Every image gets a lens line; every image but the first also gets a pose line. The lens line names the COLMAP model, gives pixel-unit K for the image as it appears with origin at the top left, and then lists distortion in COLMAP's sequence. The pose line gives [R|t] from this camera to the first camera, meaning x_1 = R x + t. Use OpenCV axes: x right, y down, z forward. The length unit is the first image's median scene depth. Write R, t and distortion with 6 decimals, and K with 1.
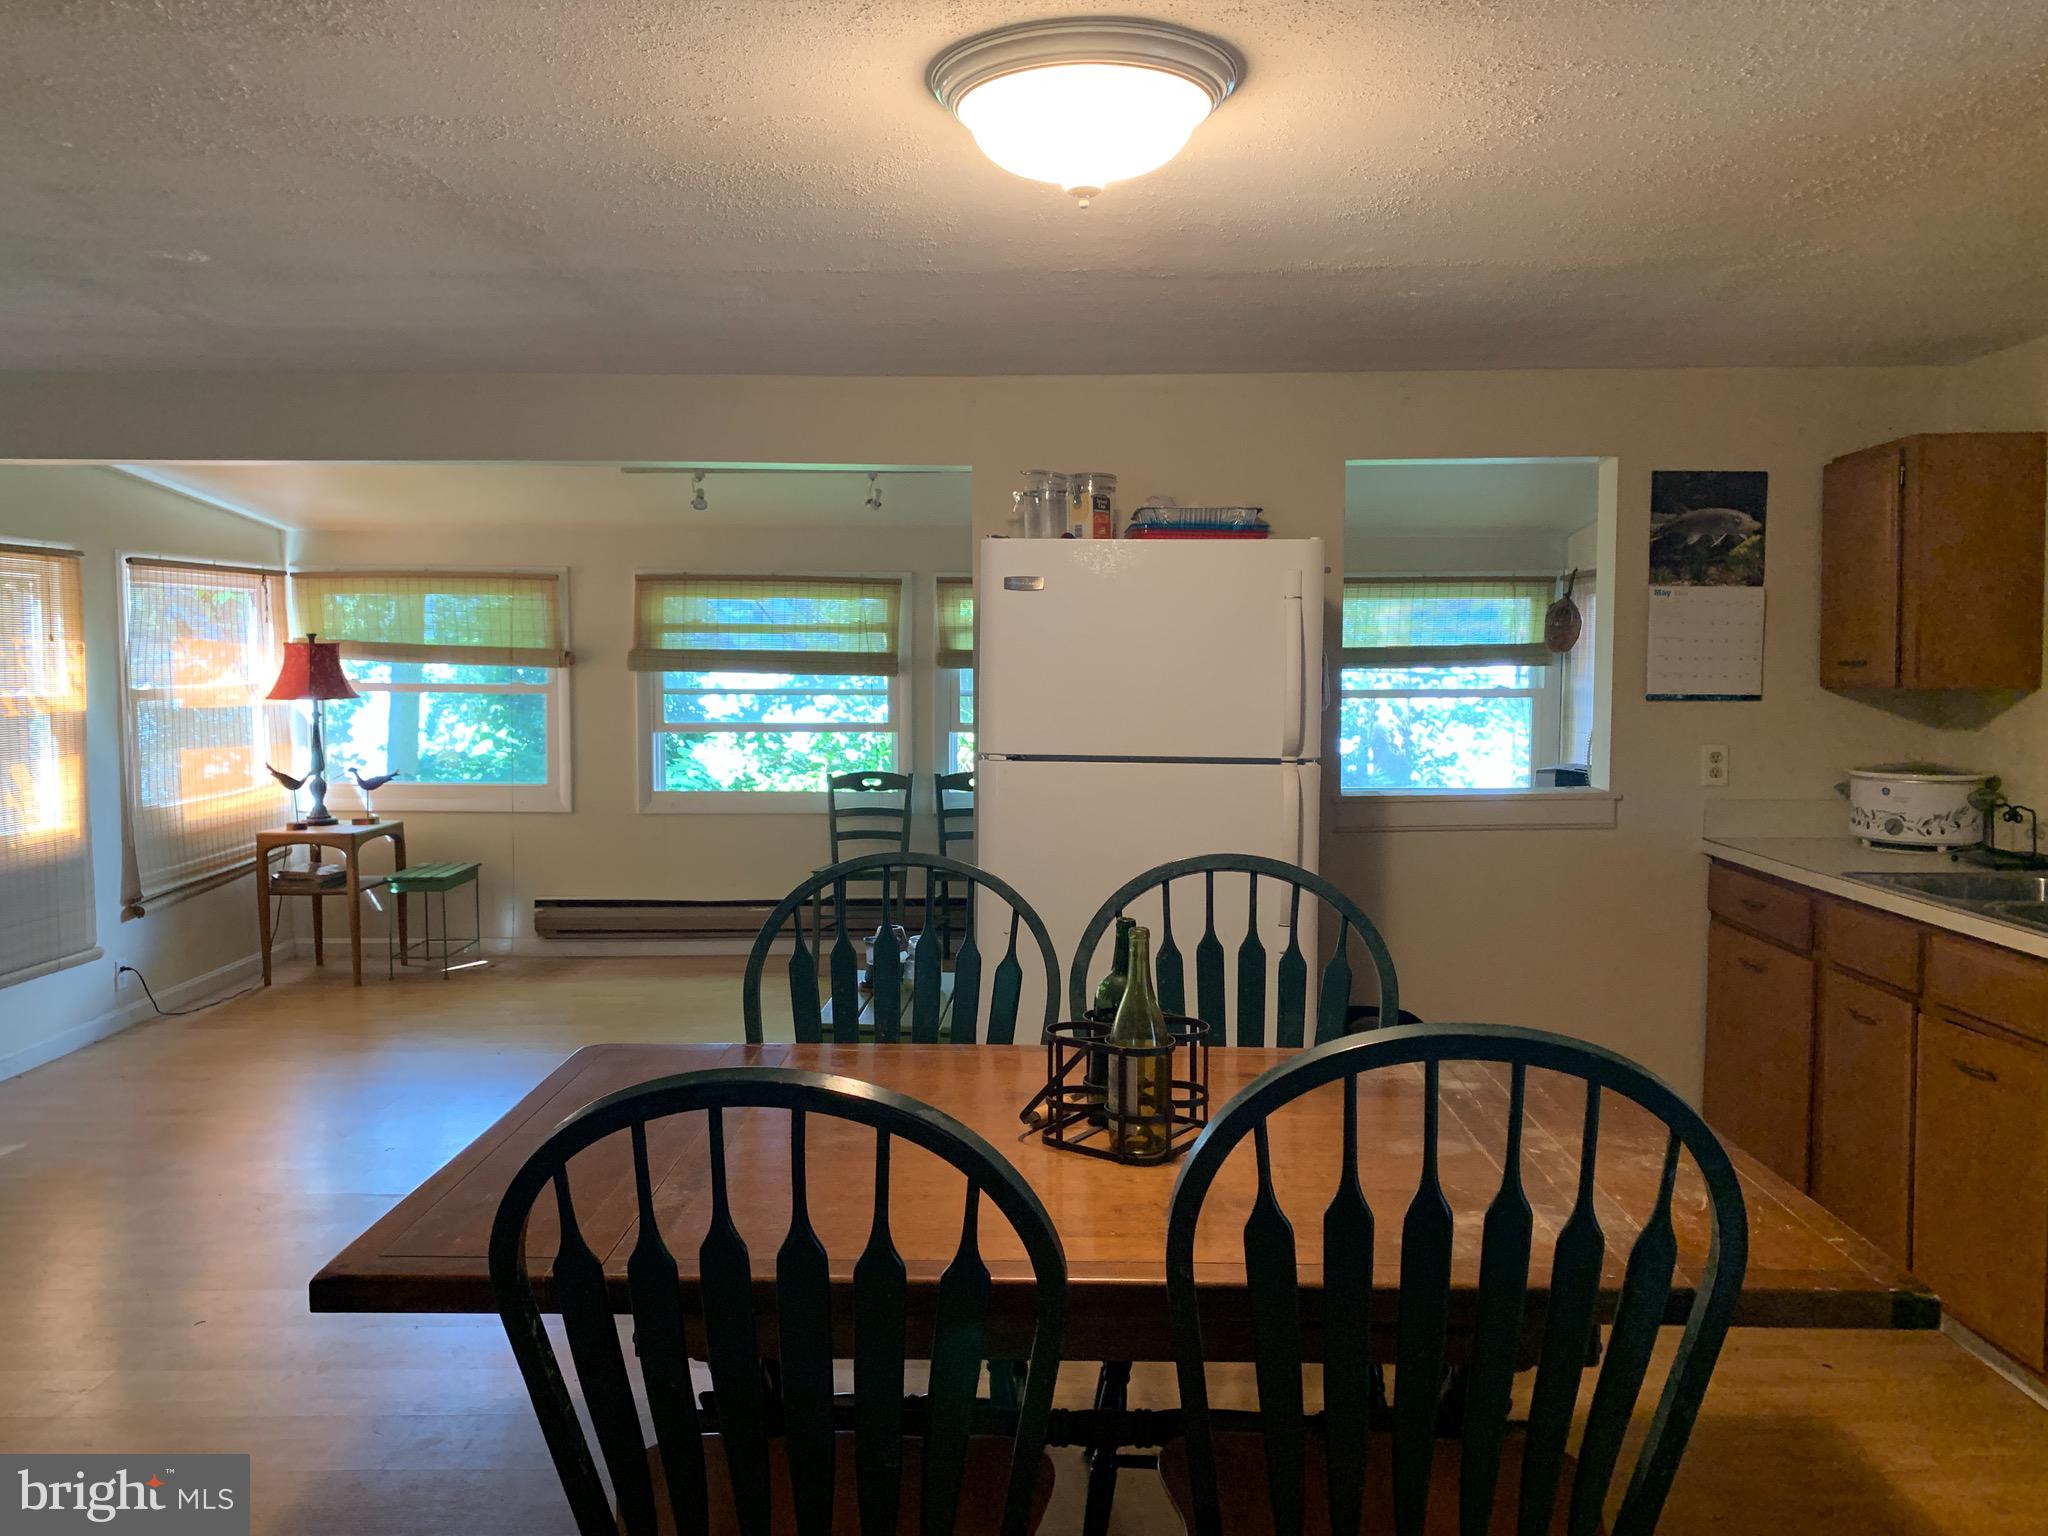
lens RADIAL K [[1557.5, 0, 1014.1], [0, 1557.5, 751.1], [0, 0, 1]] dist [0.096835, -0.178542]
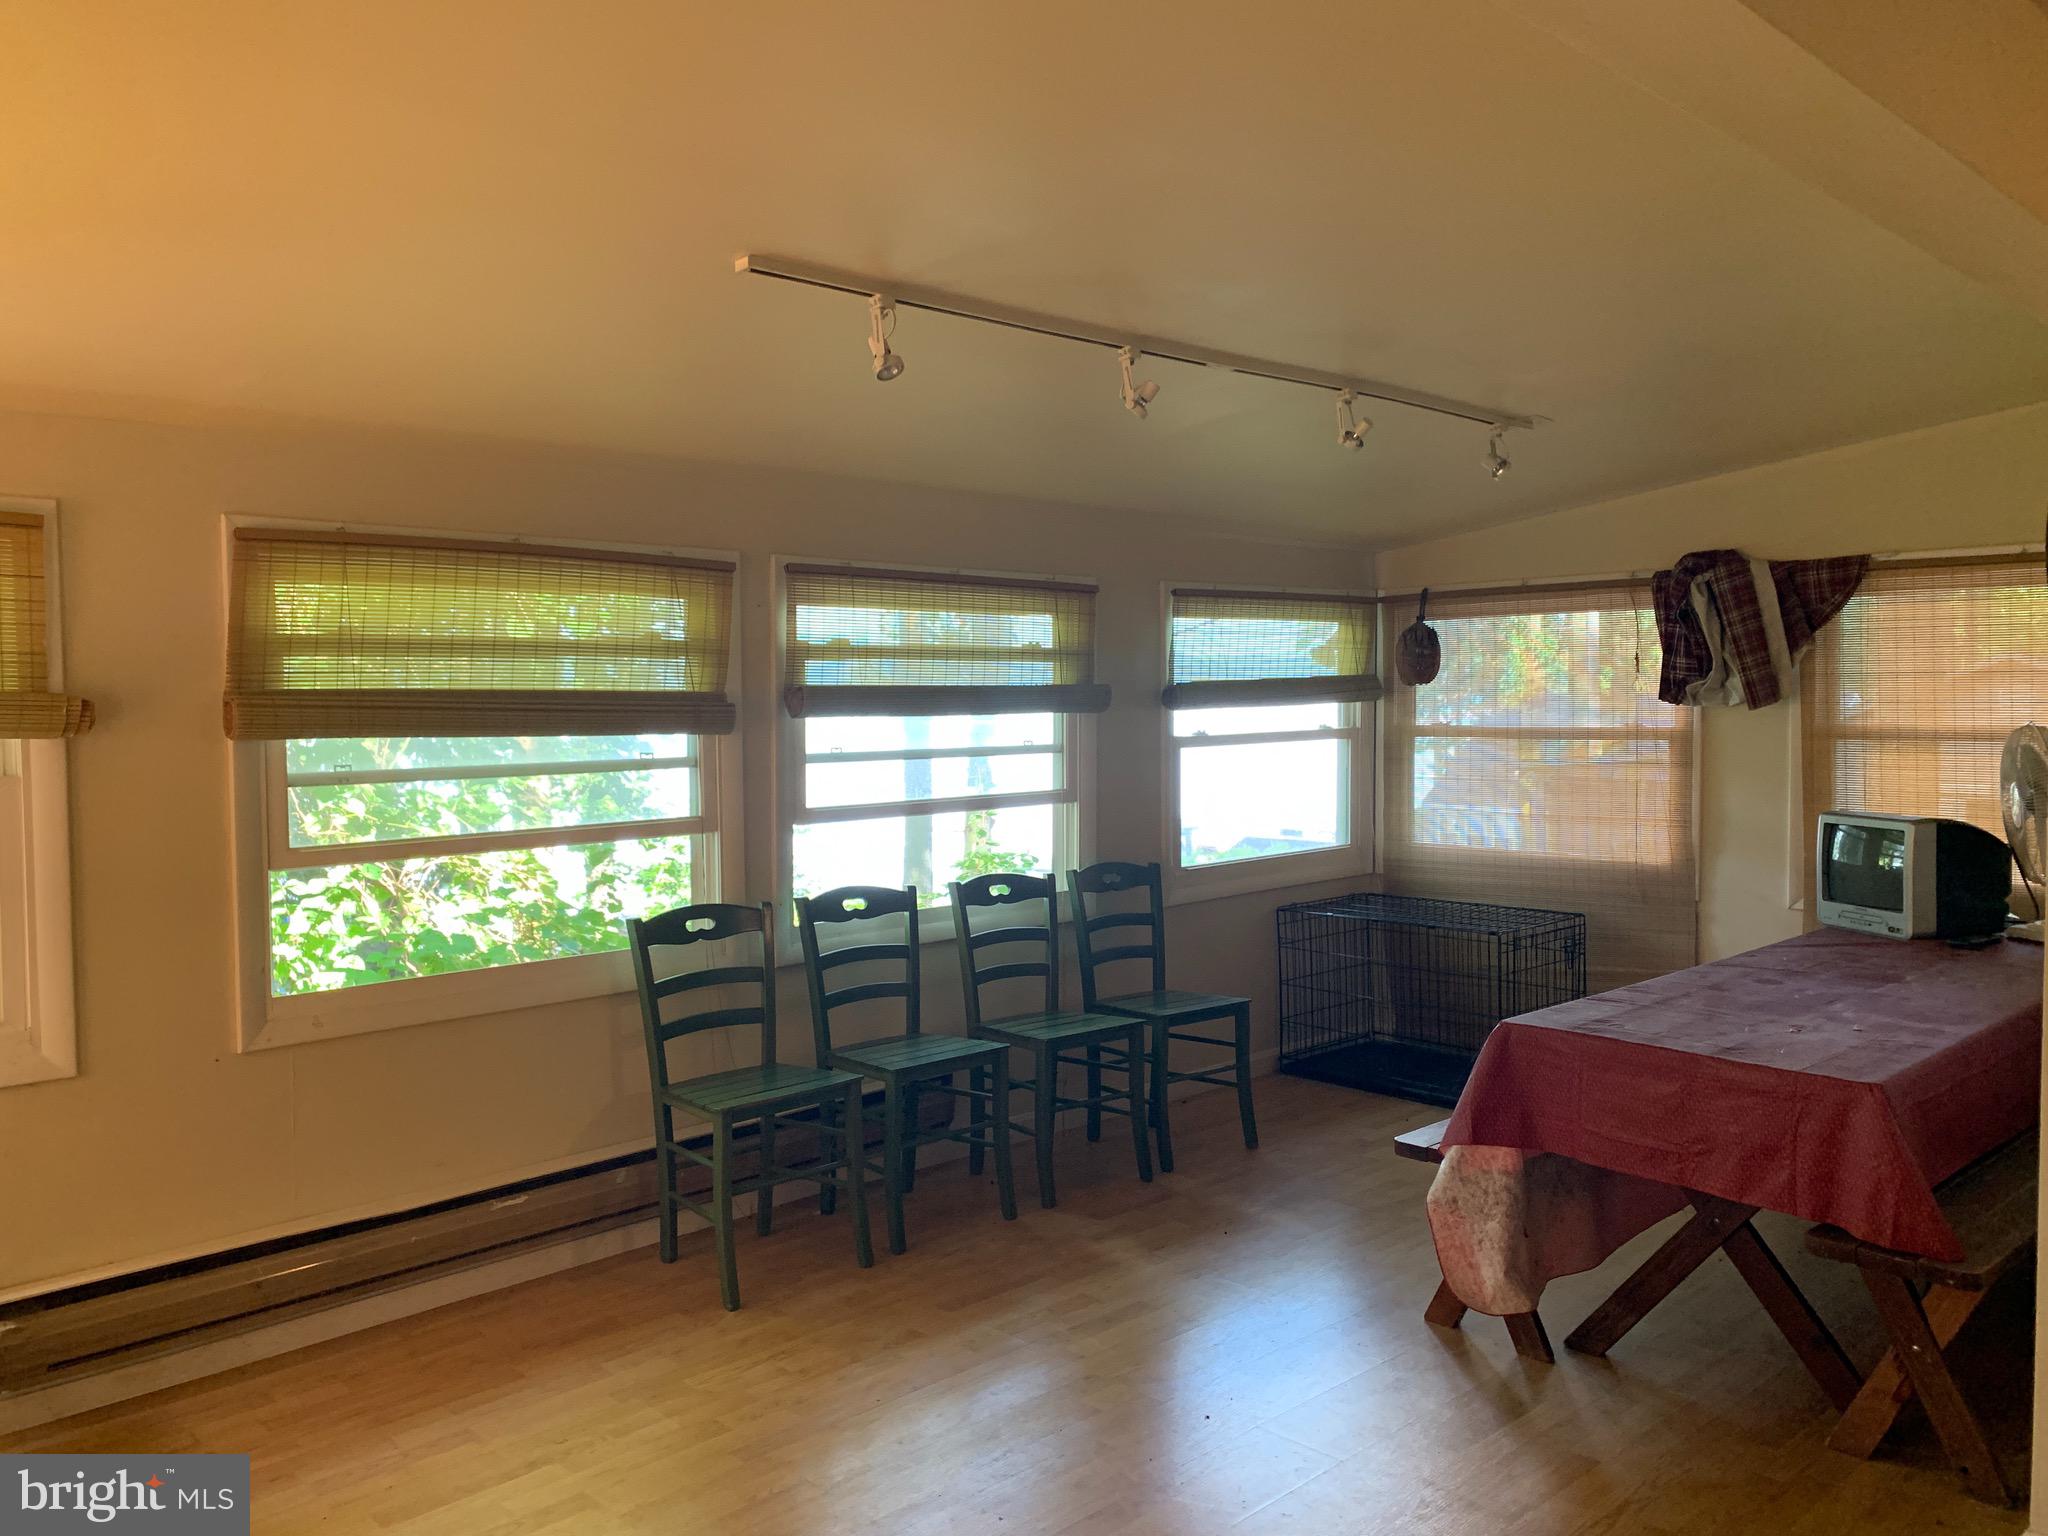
lens RADIAL K [[1557.5, 0, 1014.1], [0, 1557.5, 751.1], [0, 0, 1]] dist [0.096835, -0.178542]
pose [[0.706812, -0.036479, 0.706460, -0.422480], [0.057323, 0.998339, -0.005800, -0.033681], [-0.705075, 0.044596, 0.707729, 0.542839]]
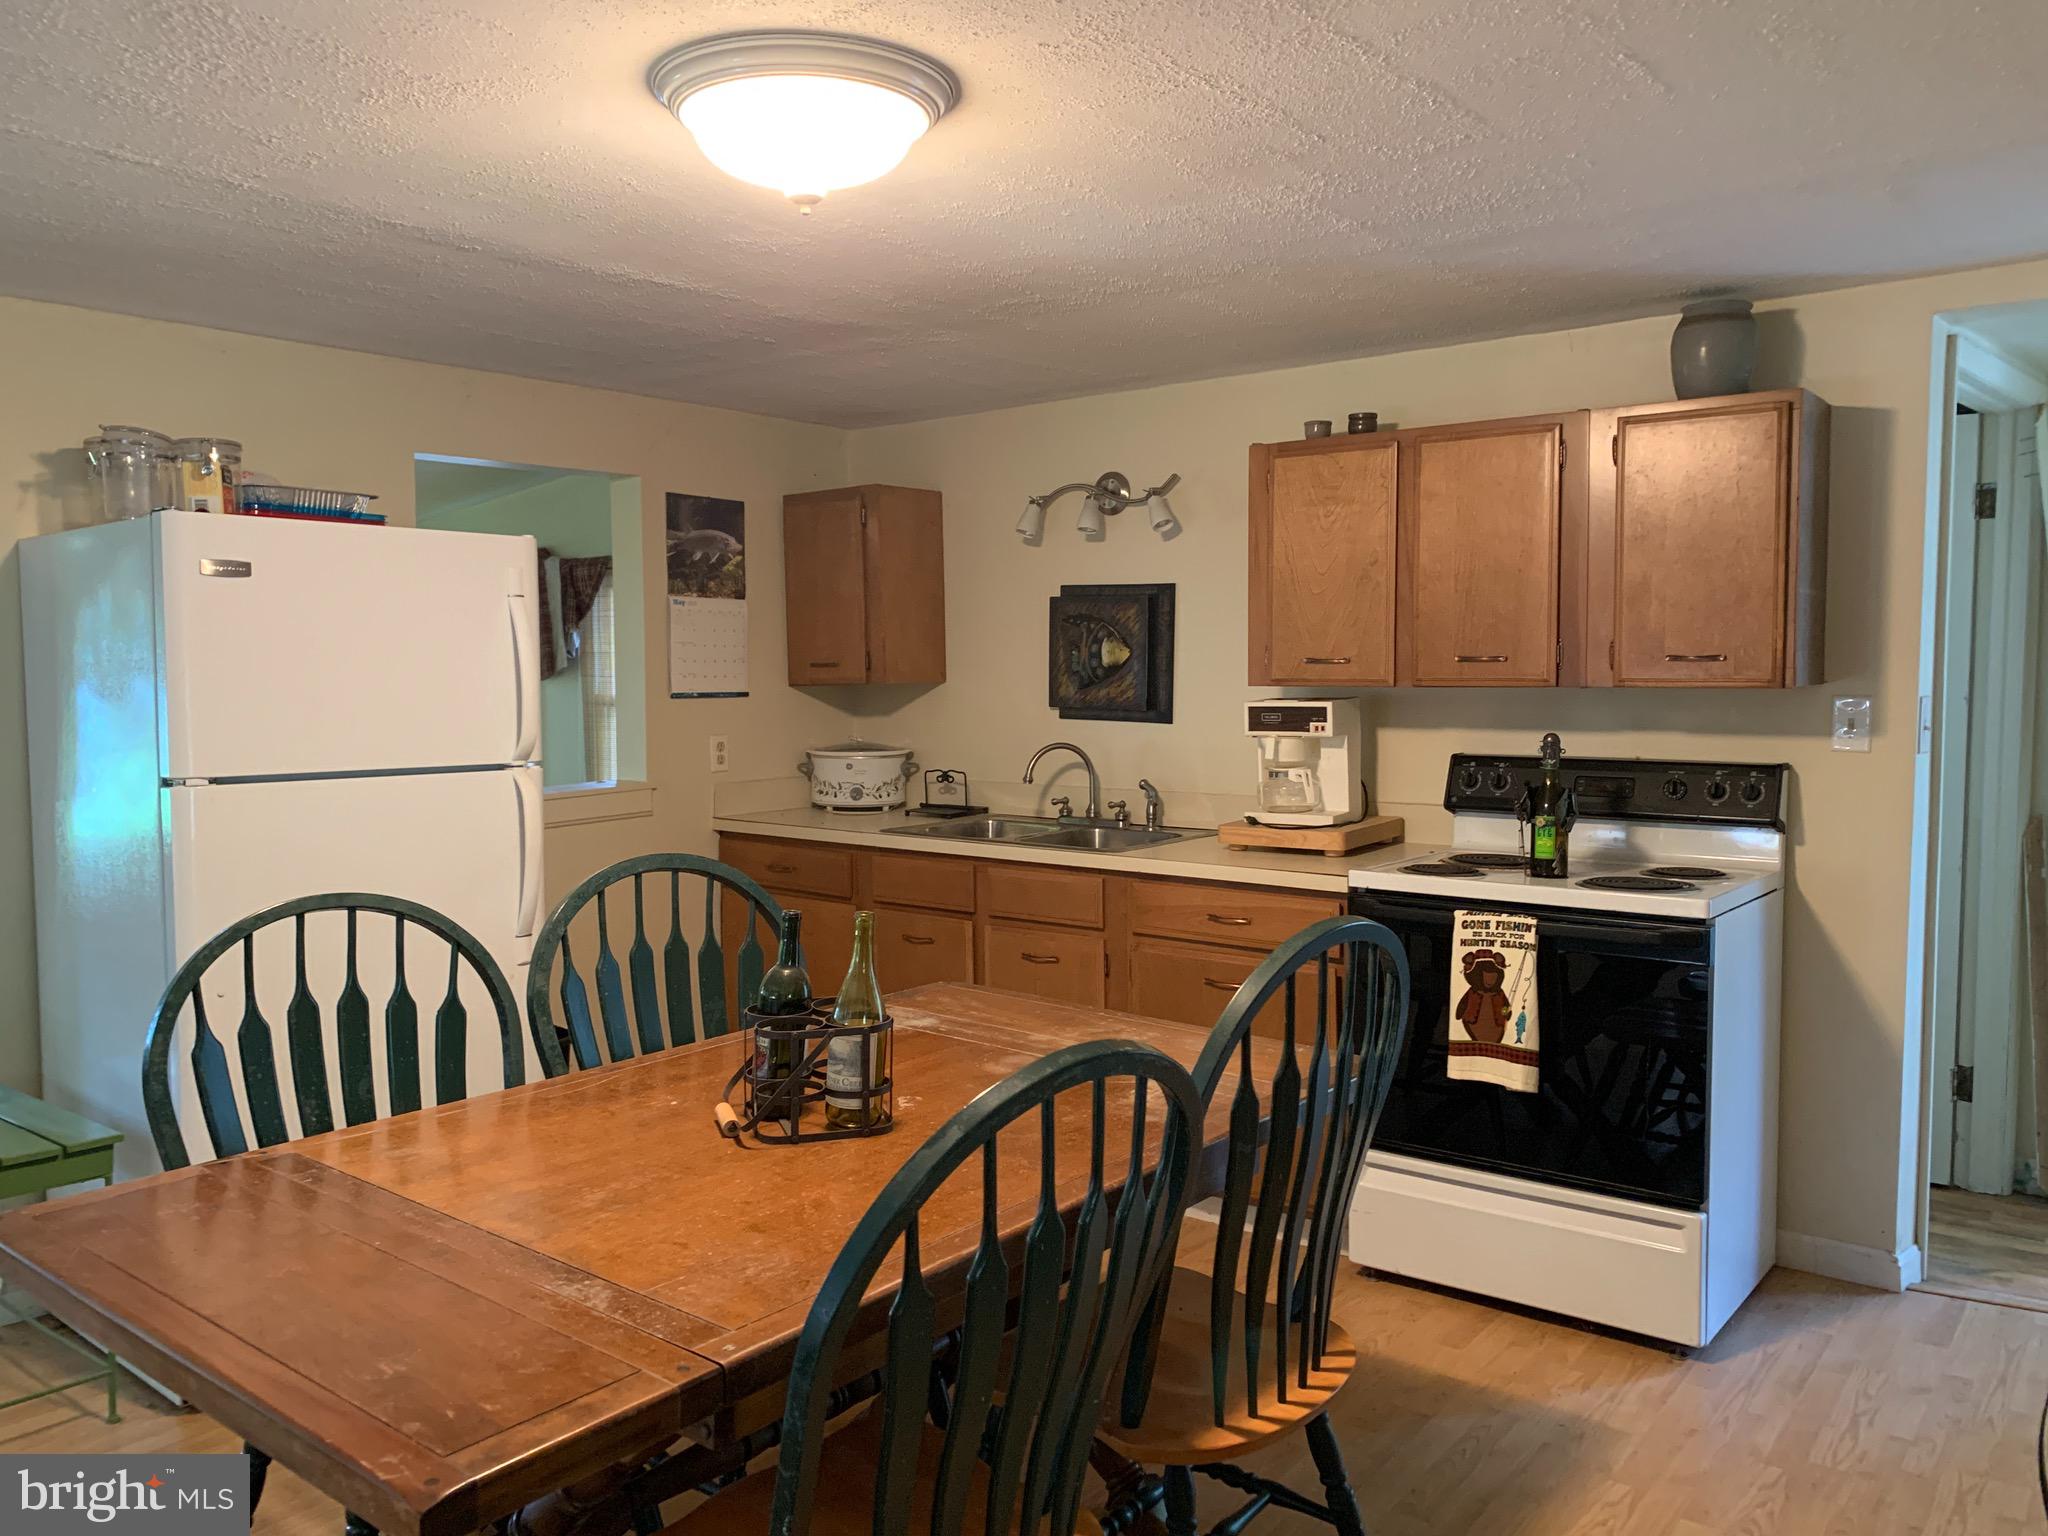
lens RADIAL K [[1557.5, 0, 1014.1], [0, 1557.5, 751.1], [0, 0, 1]] dist [0.096835, -0.178542]
pose [[0.602541, -0.048092, 0.796638, -0.200255], [0.050122, 0.998493, 0.022368, -0.004445], [-0.796513, 0.026452, 0.604043, 0.082441]]
